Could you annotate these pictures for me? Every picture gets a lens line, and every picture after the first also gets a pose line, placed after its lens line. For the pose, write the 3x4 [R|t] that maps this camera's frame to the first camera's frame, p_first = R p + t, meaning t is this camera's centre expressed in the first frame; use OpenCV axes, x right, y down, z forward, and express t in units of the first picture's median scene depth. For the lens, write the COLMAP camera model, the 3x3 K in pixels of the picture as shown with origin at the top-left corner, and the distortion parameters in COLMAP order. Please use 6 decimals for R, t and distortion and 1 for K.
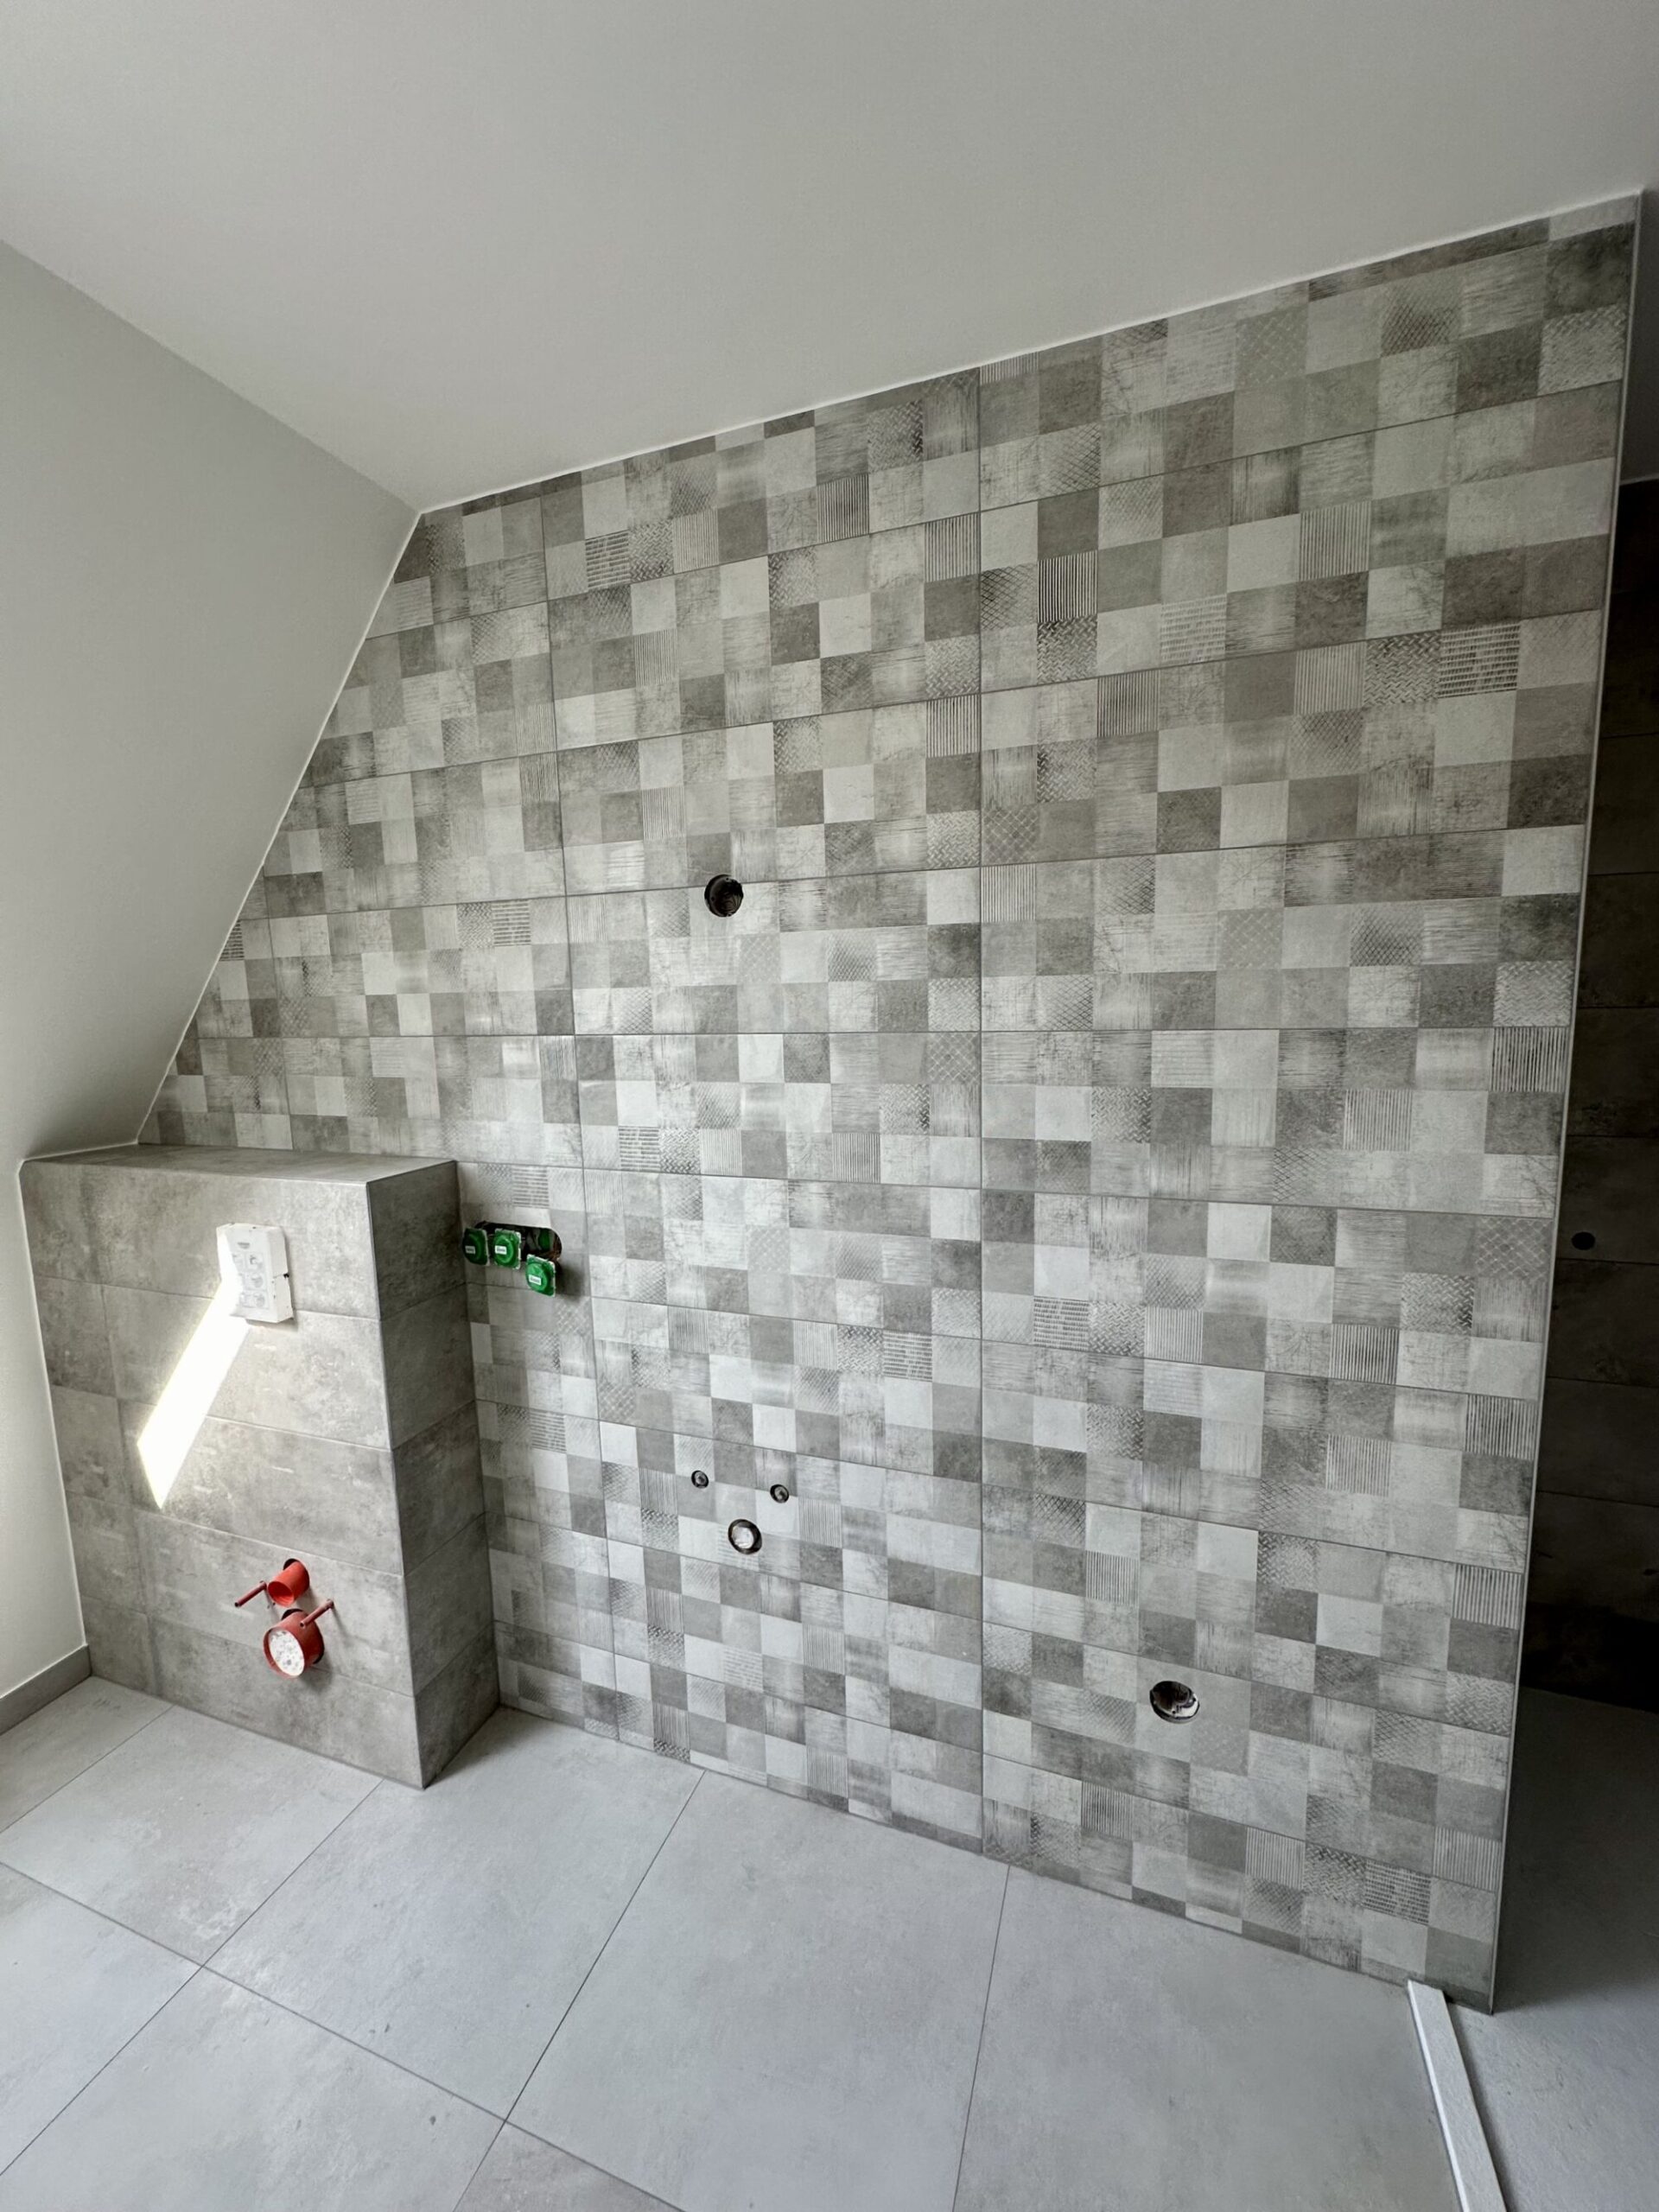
lens RADIAL K [[877.9, 0, 846.3], [0, 877.9, 1100.7], [0, 0, 1]] dist [-0.003616, 0.000773]
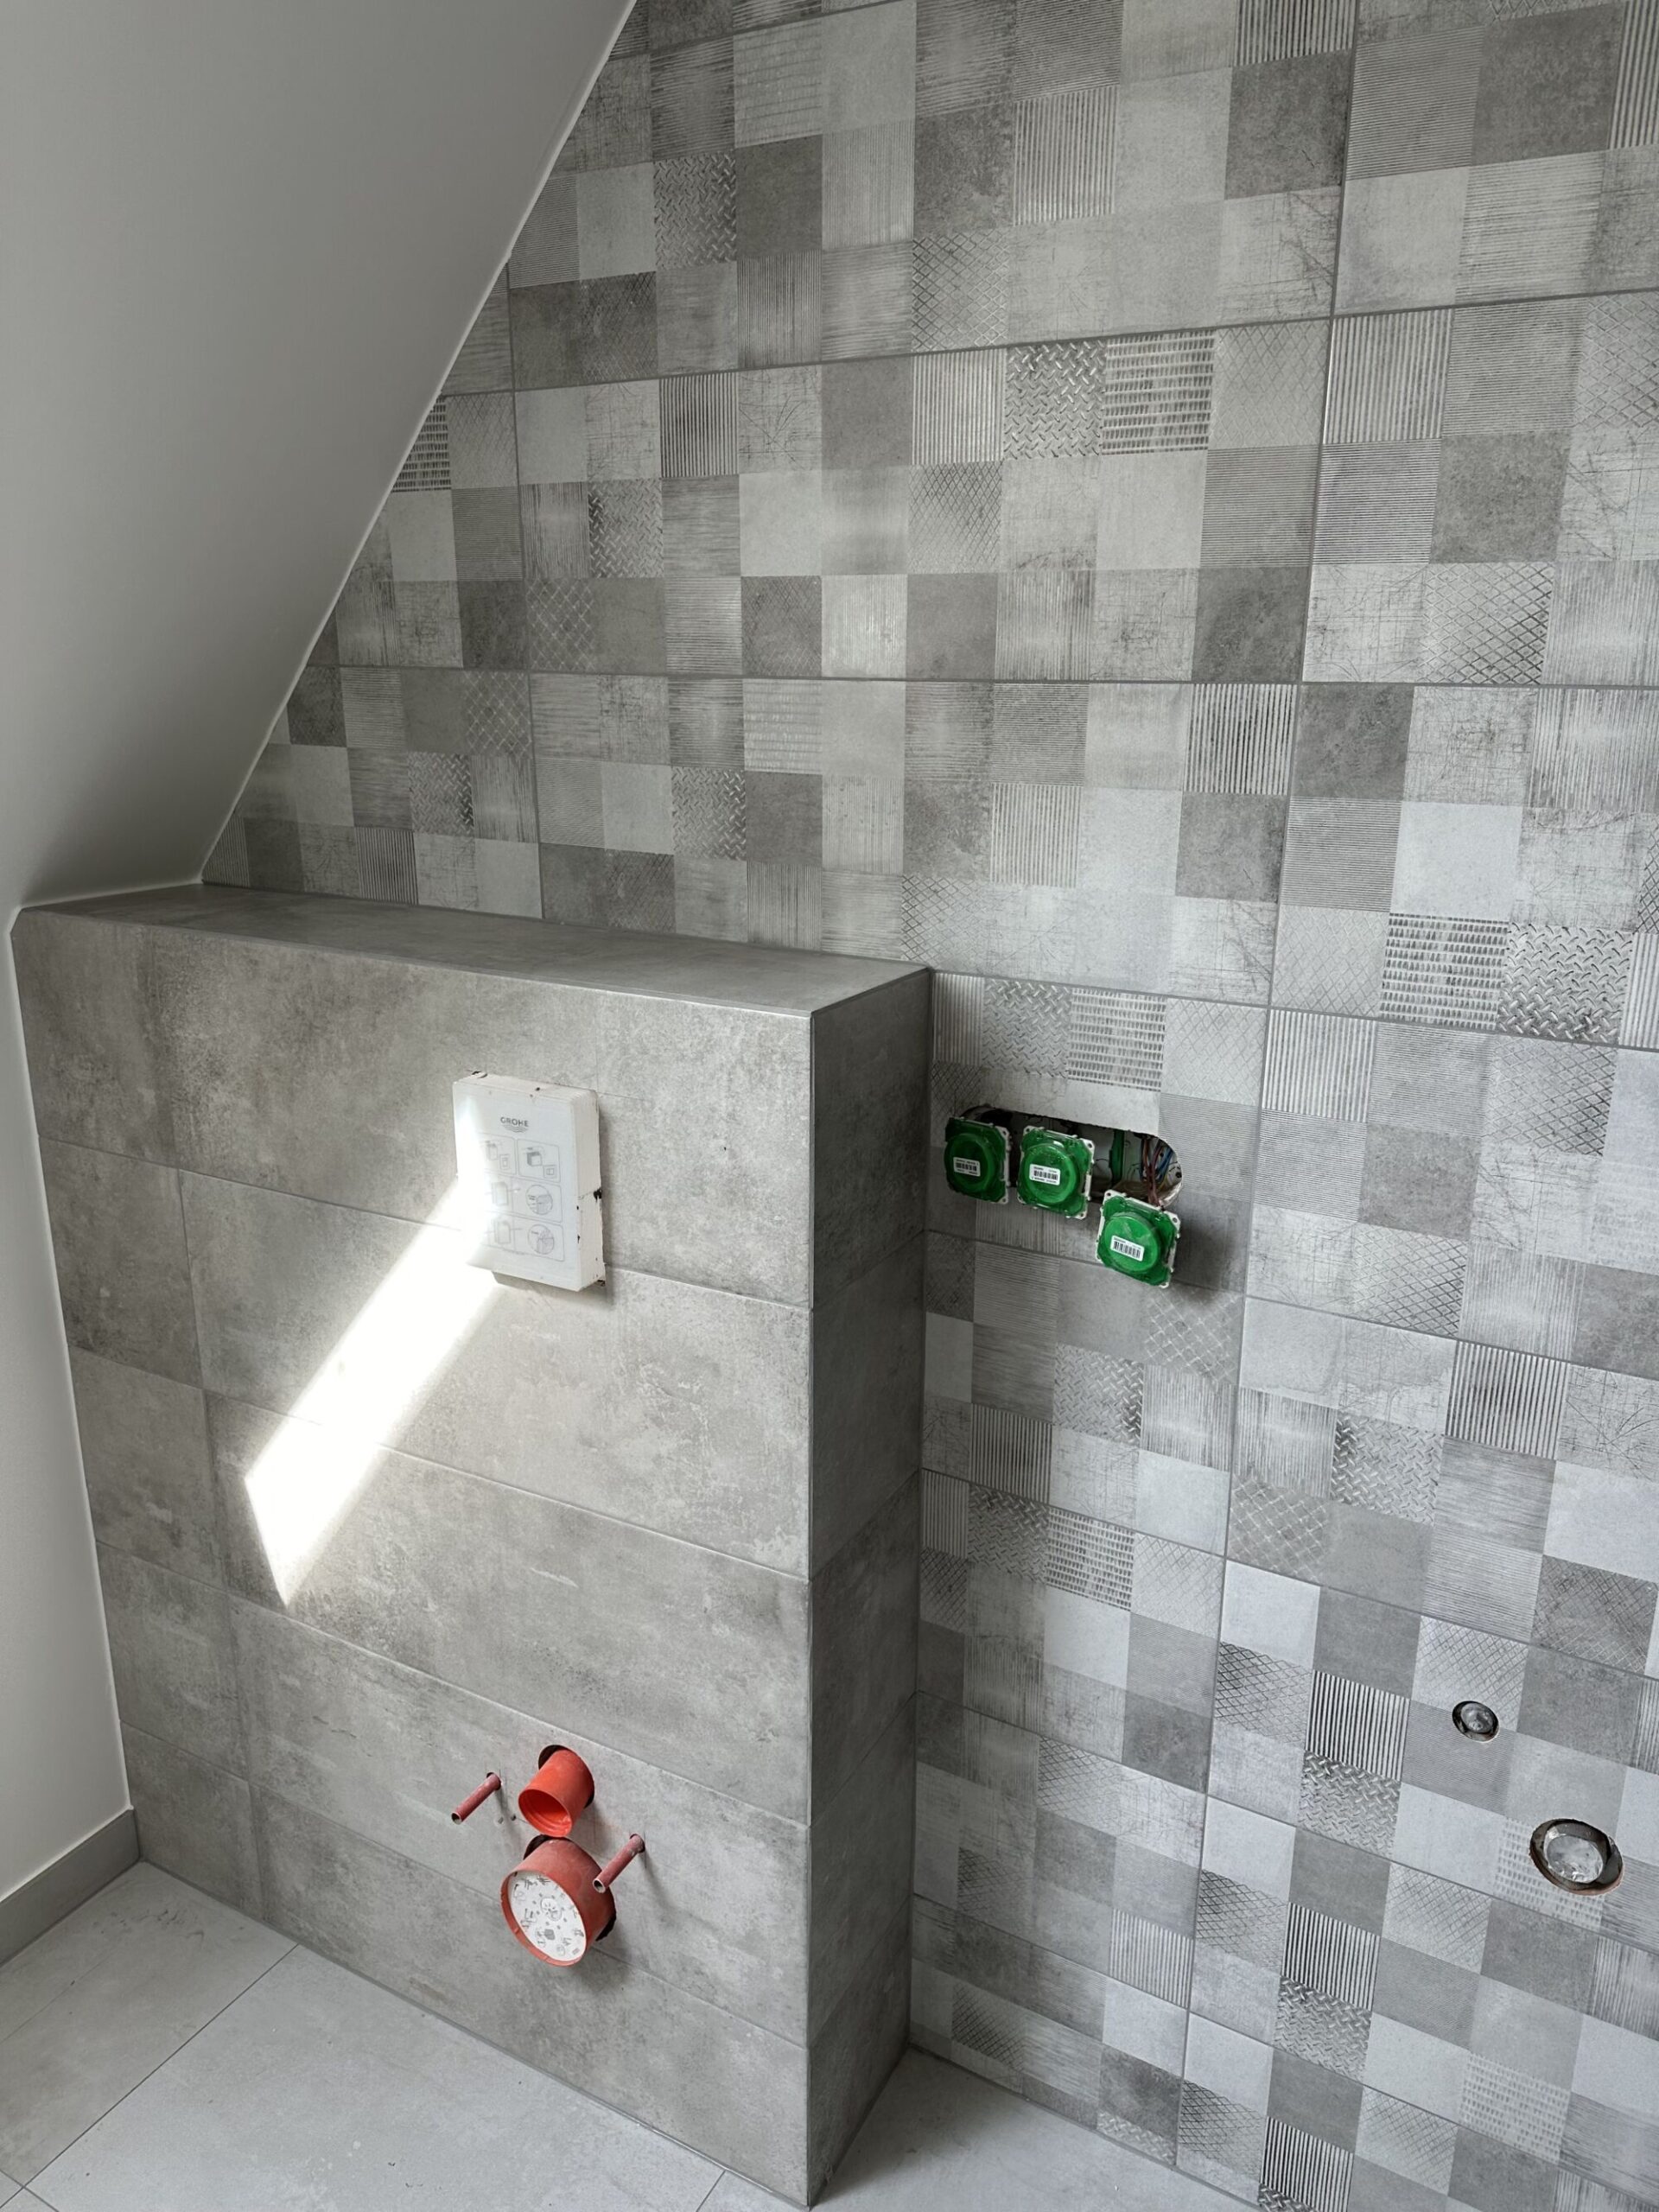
lens RADIAL K [[1576.9, 0, 904.2], [0, 1576.9, 1093.9], [0, 0, 1]] dist [0.055922, -0.072198]
pose [[0.987290, 0.074337, -0.140470, -0.339243], [-0.052317, 0.986621, 0.154411, 0.008443], [0.150069, -0.145100, 0.977970, 0.199055]]
